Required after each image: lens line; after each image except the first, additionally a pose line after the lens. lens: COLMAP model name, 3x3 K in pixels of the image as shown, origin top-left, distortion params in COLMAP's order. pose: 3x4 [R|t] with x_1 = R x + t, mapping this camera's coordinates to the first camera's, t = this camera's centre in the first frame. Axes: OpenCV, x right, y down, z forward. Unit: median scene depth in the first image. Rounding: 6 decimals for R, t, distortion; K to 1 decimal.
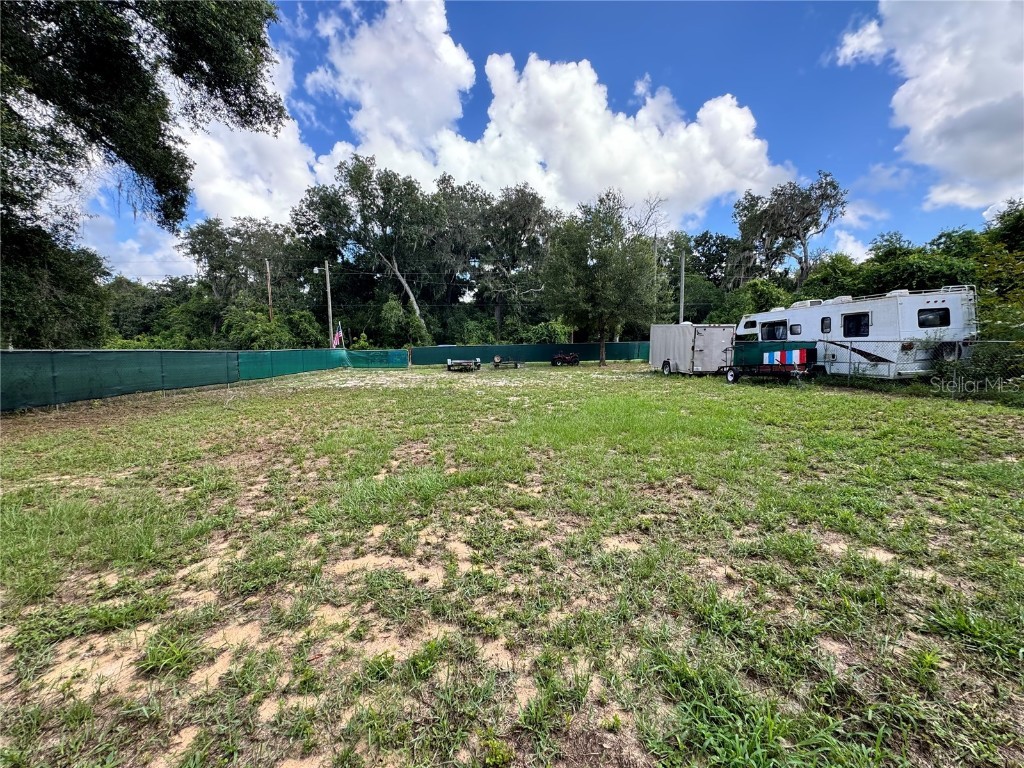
lens RADIAL K [[402.9, 0, 488.2], [0, 402.9, 387.5], [0, 0, 1]] dist [-0.003784, 0.001038]
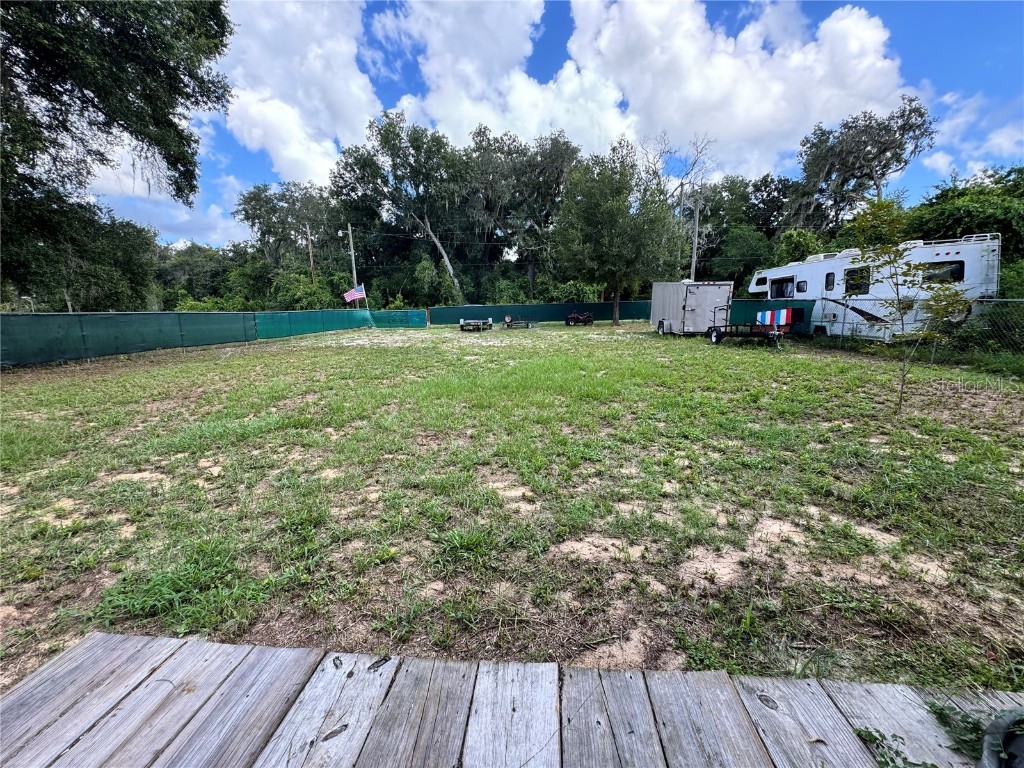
lens RADIAL K [[402.9, 0, 505.7], [0, 402.9, 387.7], [0, 0, 1]] dist [-0.003784, 0.001038]
pose [[0.991404, 0.020699, -0.129189, 0.143479], [-0.007591, 0.994843, 0.101144, -0.000719], [0.130617, -0.099294, 0.986448, -0.018366]]
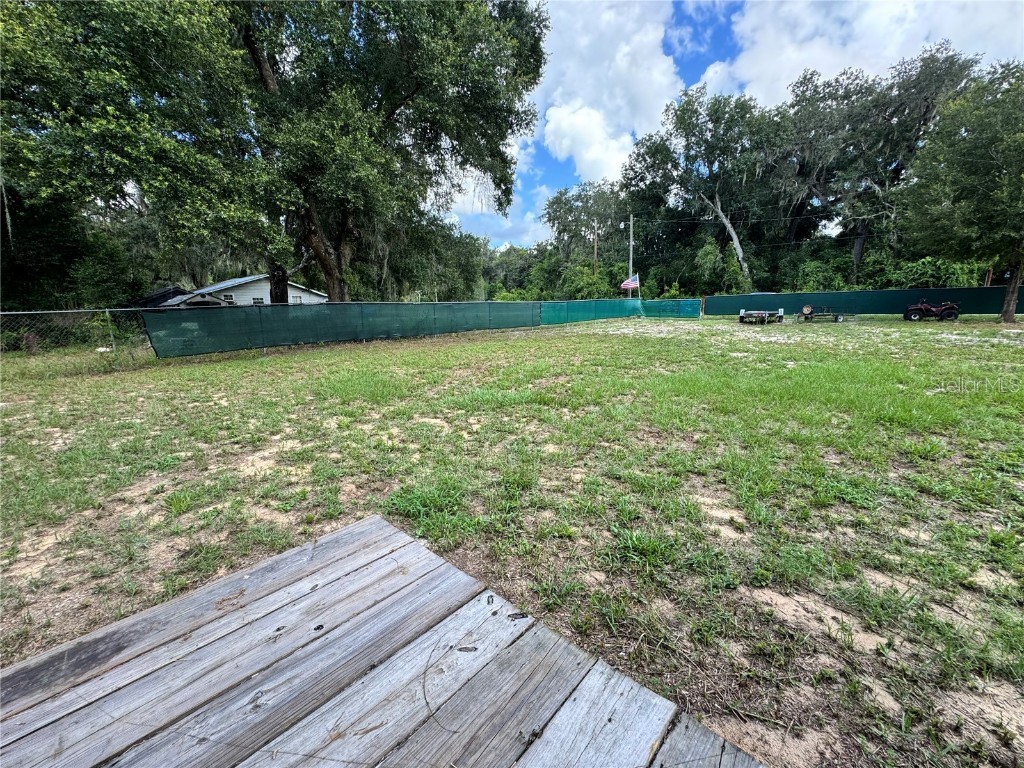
lens RADIAL K [[402.9, 0, 515.0], [0, 402.9, 385.0], [0, 0, 1]] dist [-0.003784, 0.001038]
pose [[0.720003, 0.137390, -0.680236, 0.163555], [-0.054510, 0.988375, 0.141928, -0.003008], [0.691827, -0.065109, 0.719122, -0.011512]]
